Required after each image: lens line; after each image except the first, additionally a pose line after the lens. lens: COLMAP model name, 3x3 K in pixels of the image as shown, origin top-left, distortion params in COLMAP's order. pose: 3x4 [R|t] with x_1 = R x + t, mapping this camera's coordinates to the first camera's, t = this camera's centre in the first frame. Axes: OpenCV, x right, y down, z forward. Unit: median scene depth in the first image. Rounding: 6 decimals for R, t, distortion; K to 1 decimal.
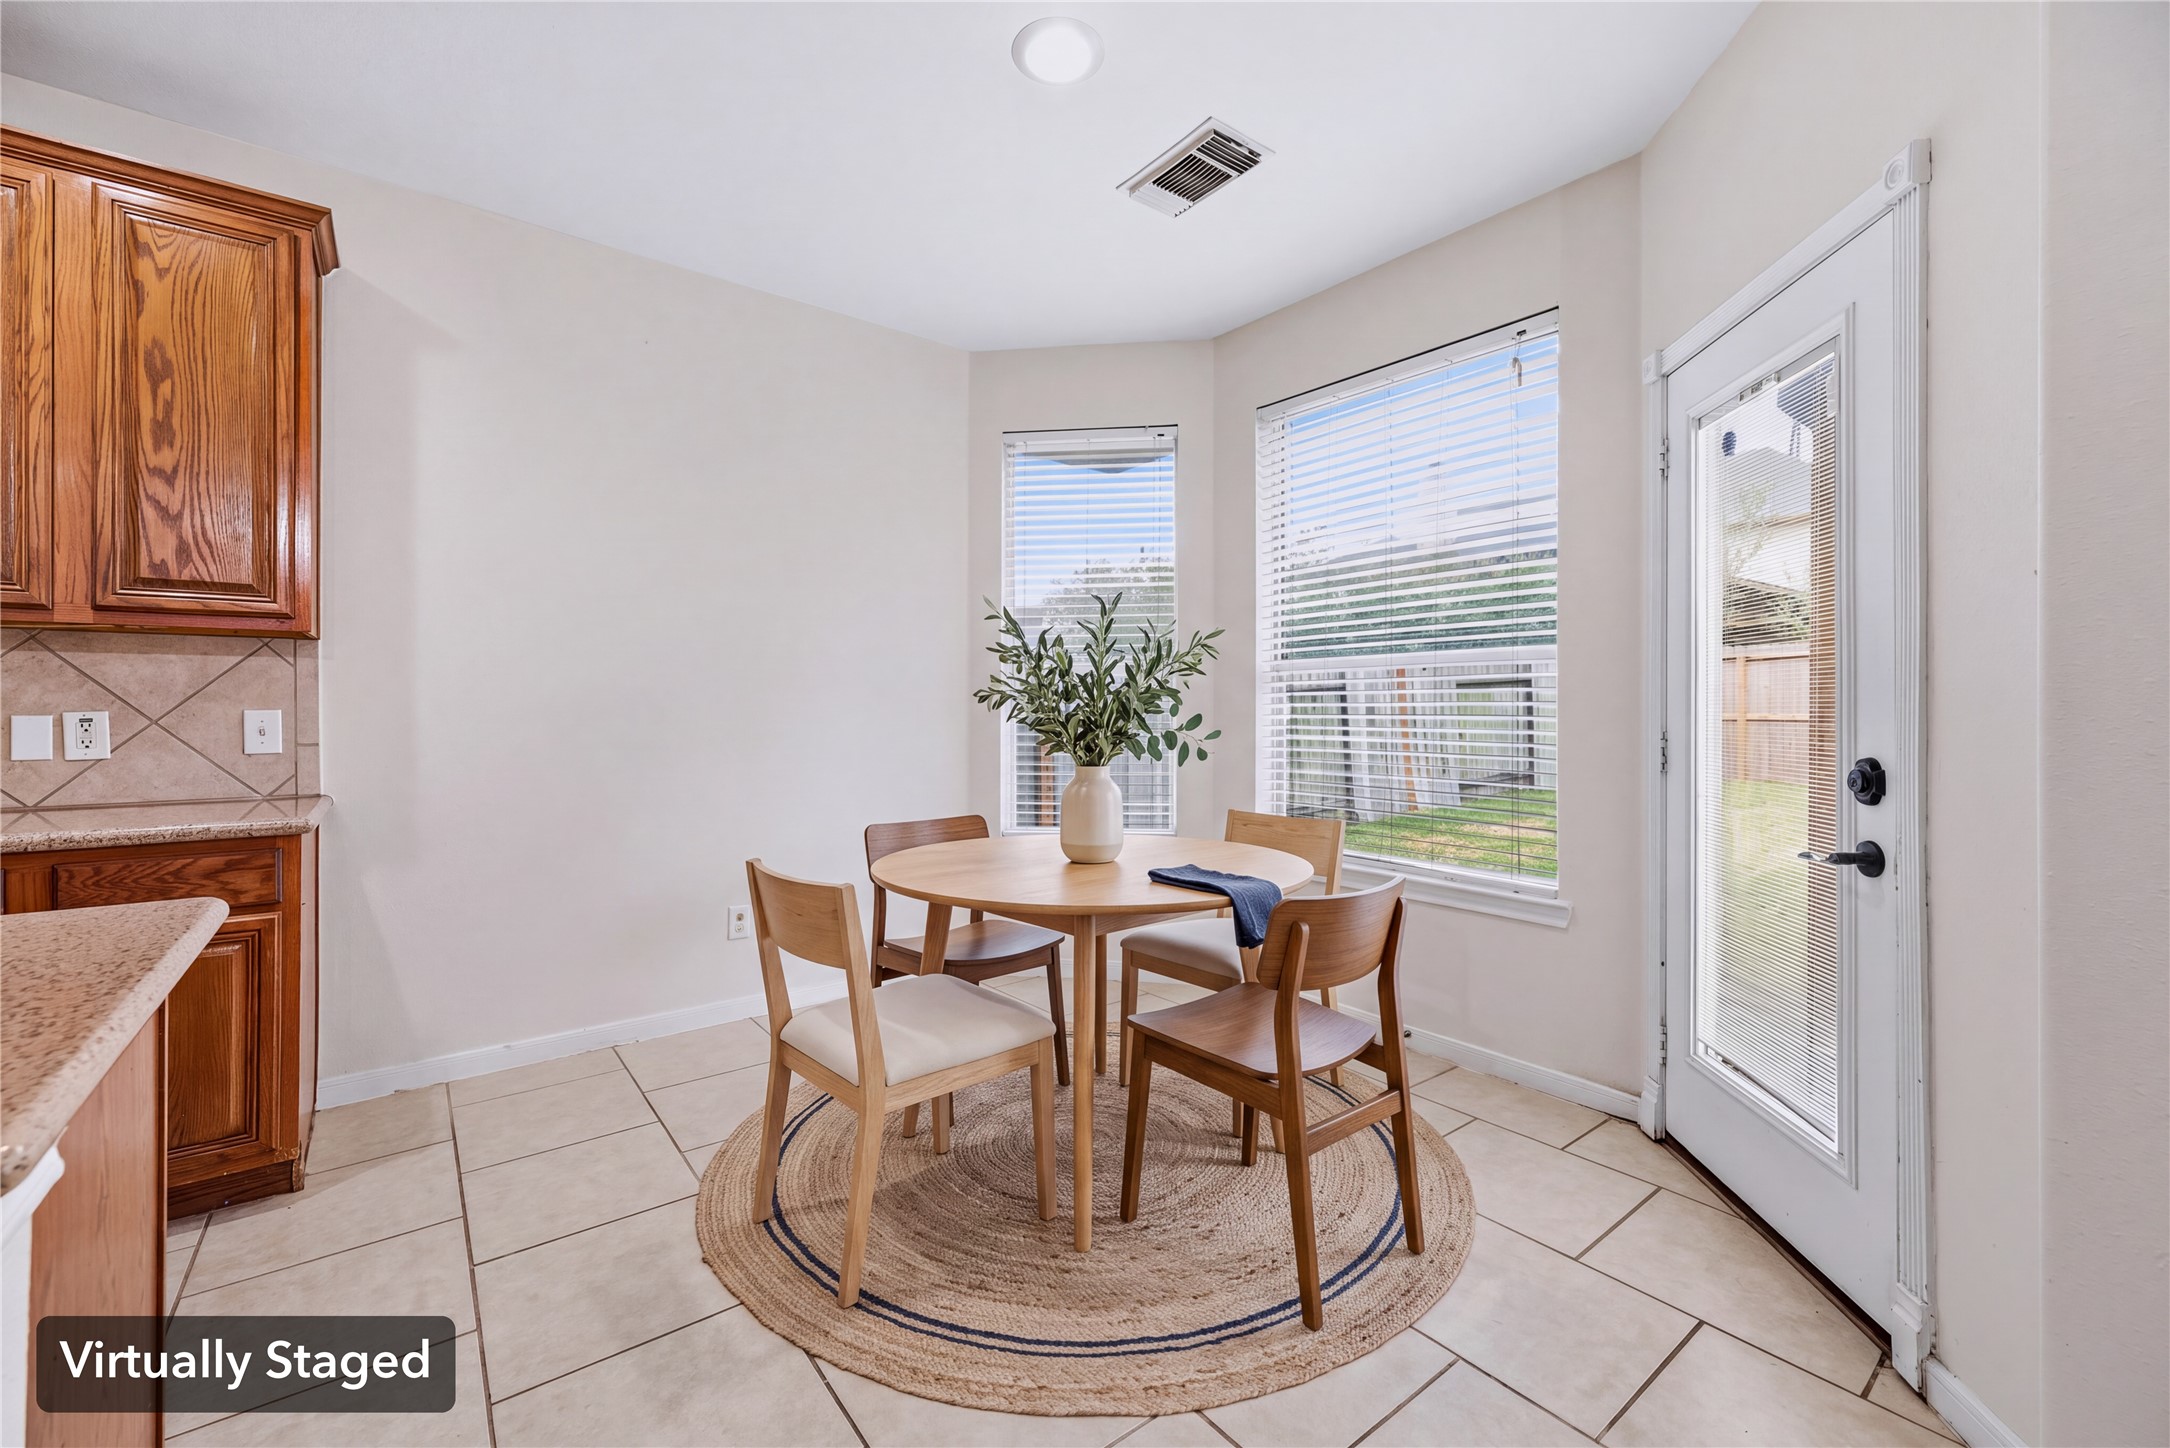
lens RADIAL K [[882.5, 0, 1089.4], [0, 882.5, 705.2], [0, 0, 1]] dist [0.004529, -0.001609]
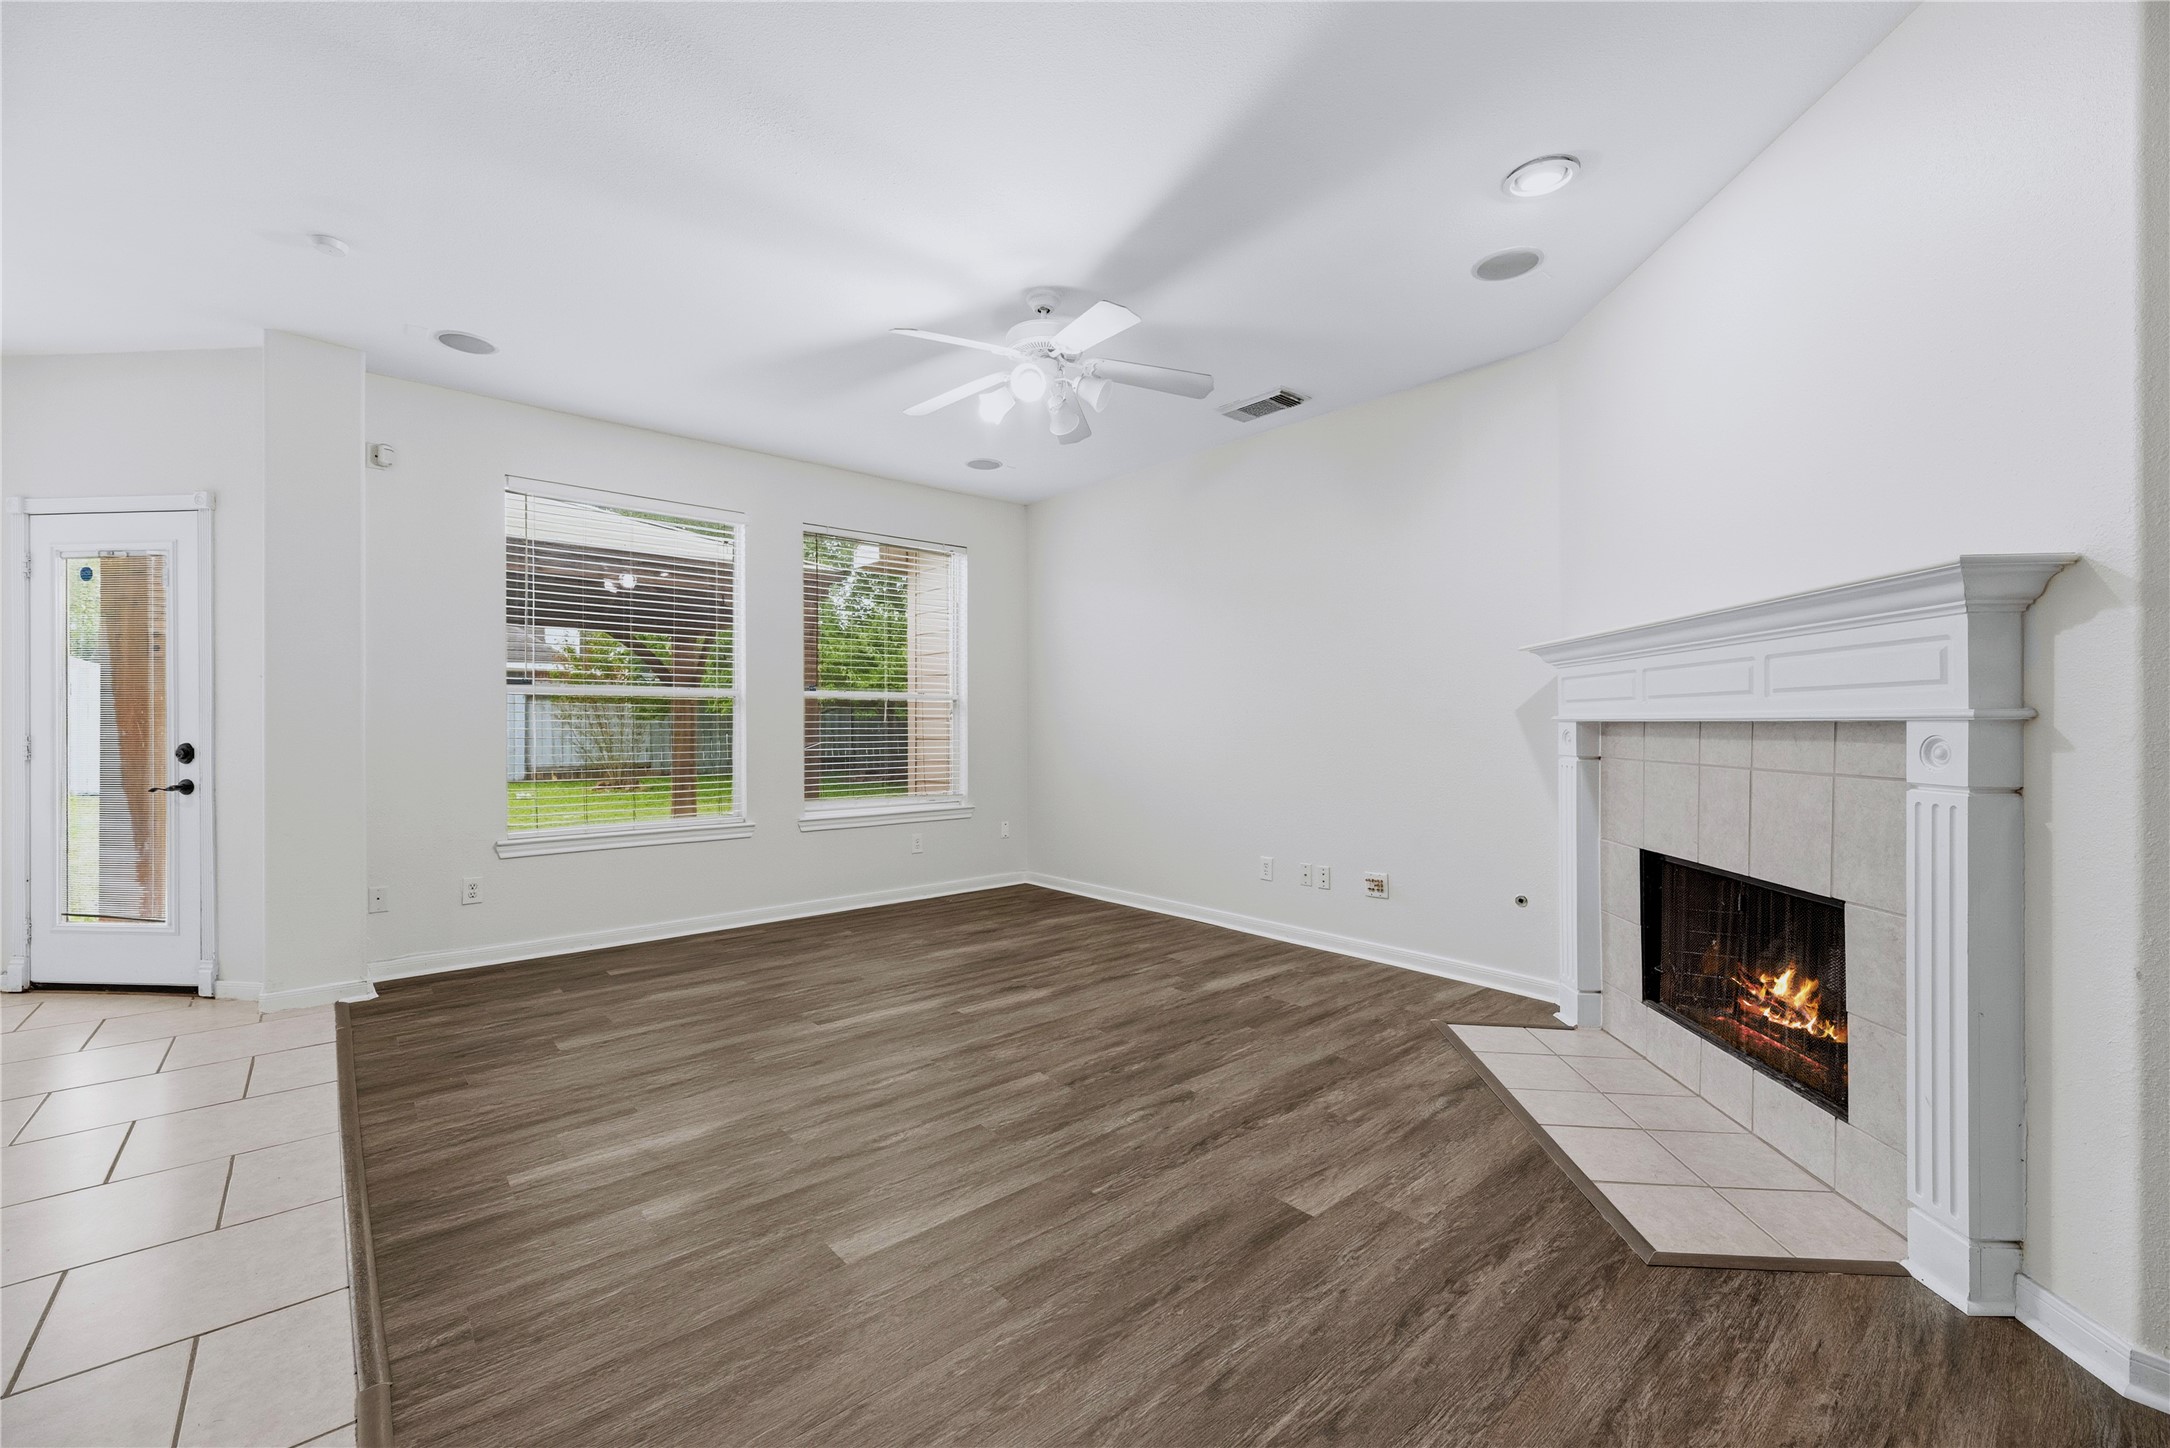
lens RADIAL K [[882.5, 0, 1065.0], [0, 882.5, 725.8], [0, 0, 1]] dist [0.004529, -0.001609]
pose [[-0.037904, -0.007708, 0.999252, -1.148421], [-0.007181, 0.999947, 0.007441, -0.013841], [-0.999256, -0.006894, -0.037957, -0.911710]]
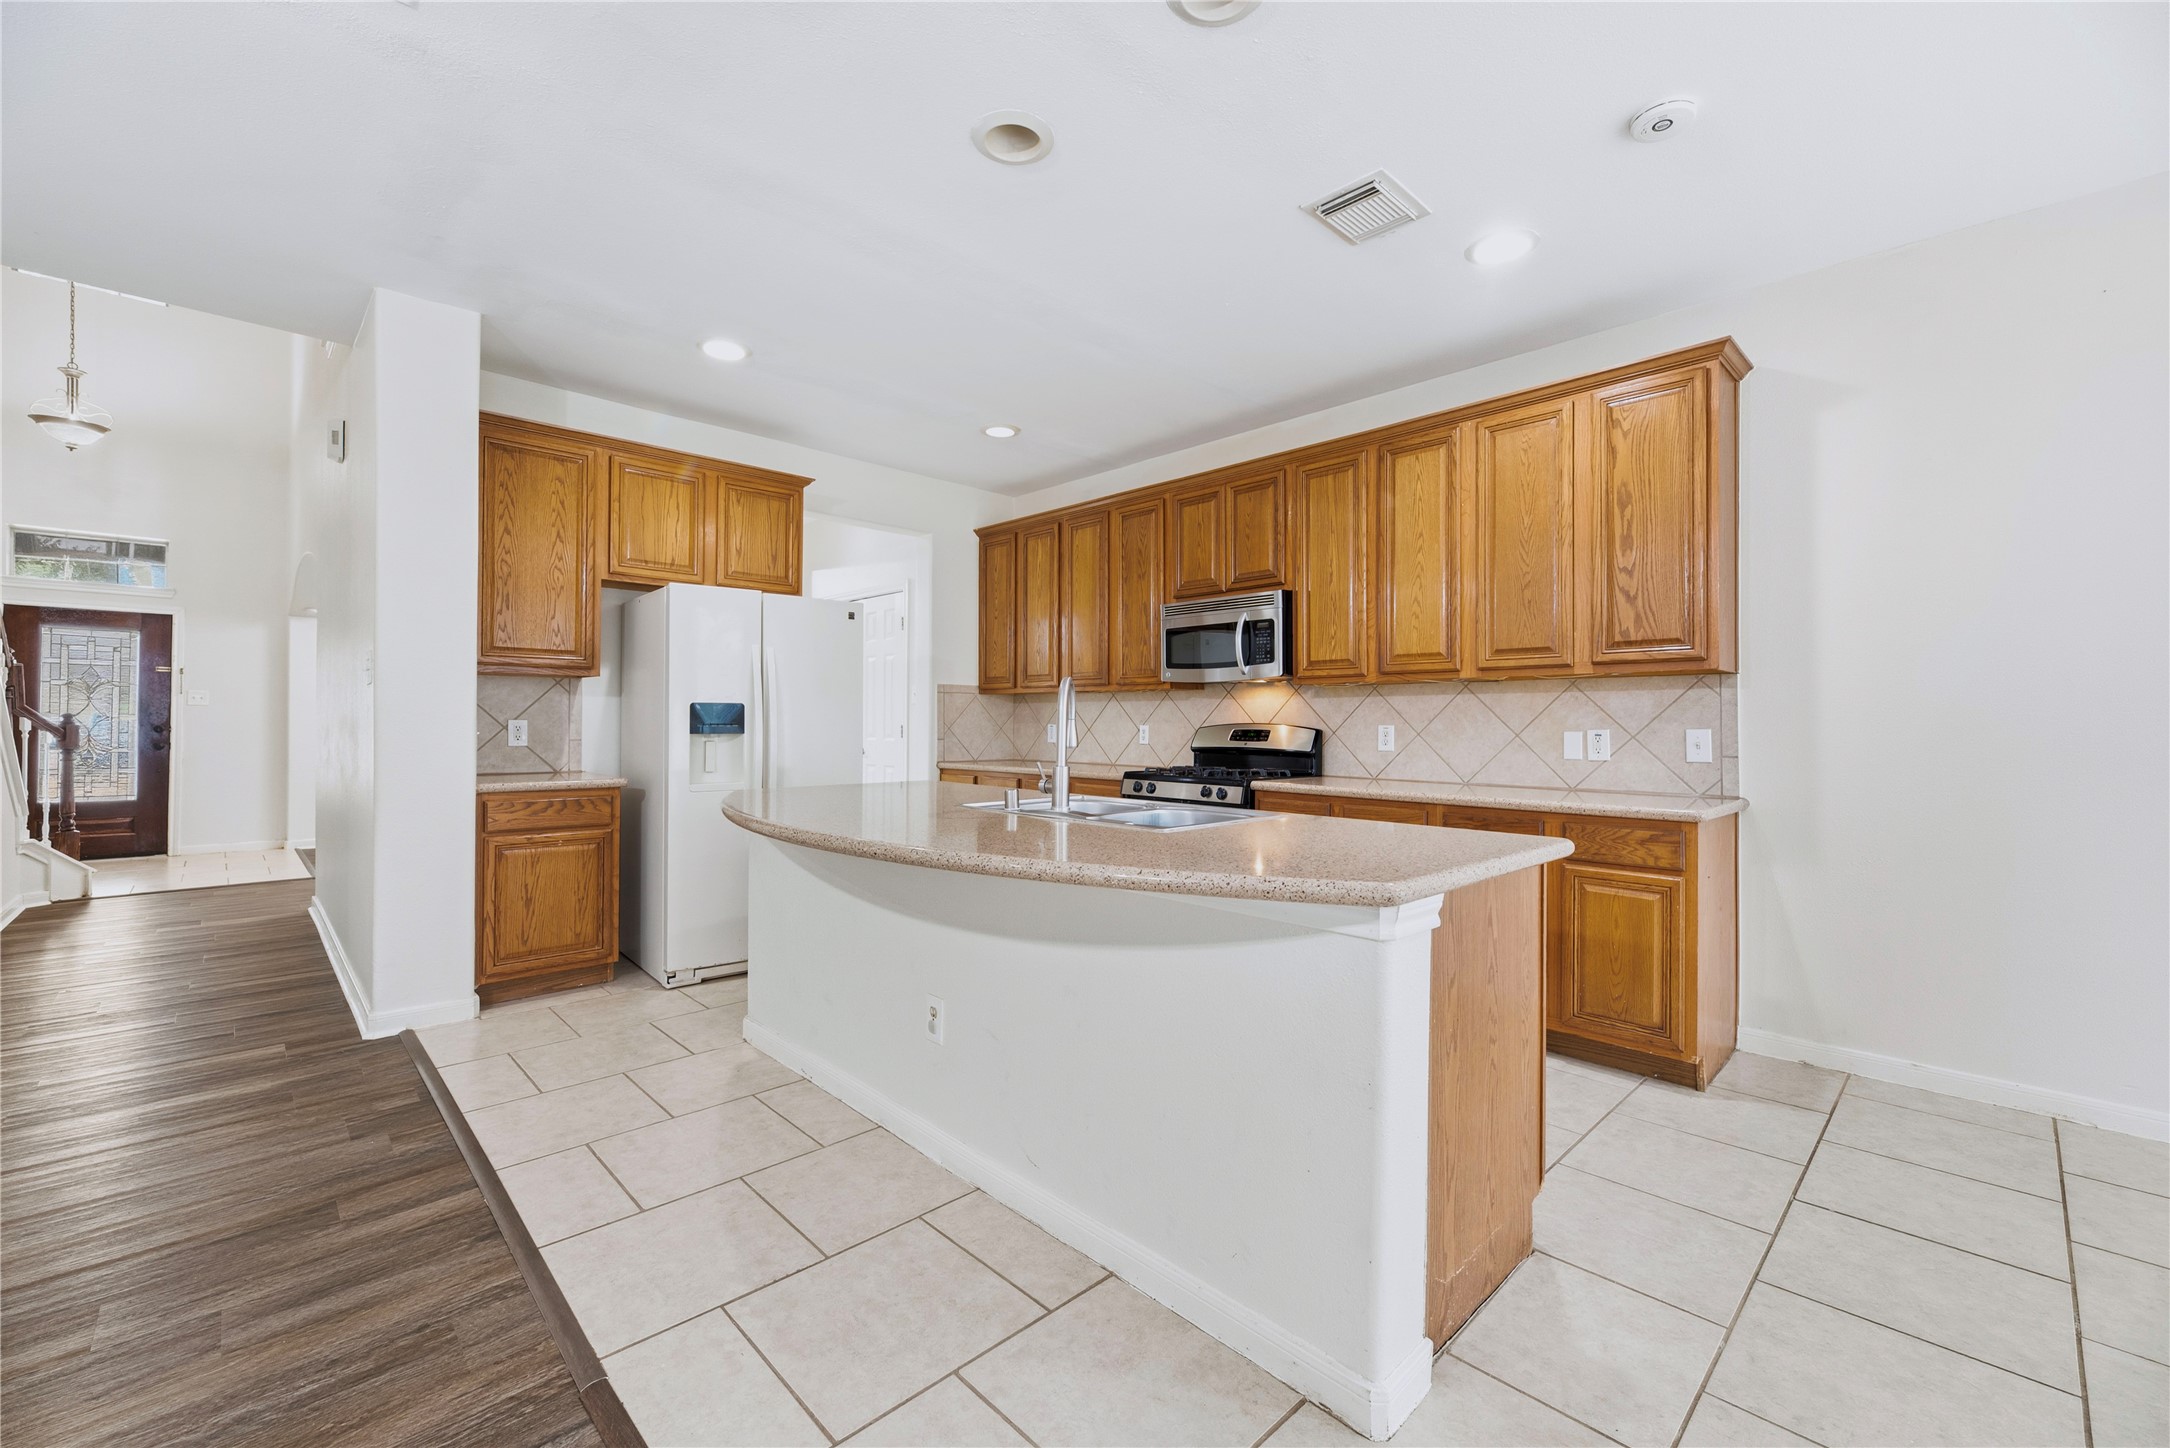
lens RADIAL K [[882.5, 0, 1072.5], [0, 882.5, 725.4], [0, 0, 1]] dist [0.004529, -0.001609]
pose [[0.098665, 0.002944, -0.995116, 0.334496], [0.002121, 0.999993, 0.003169, -0.007556], [0.995118, -0.002424, 0.098658, -0.070135]]
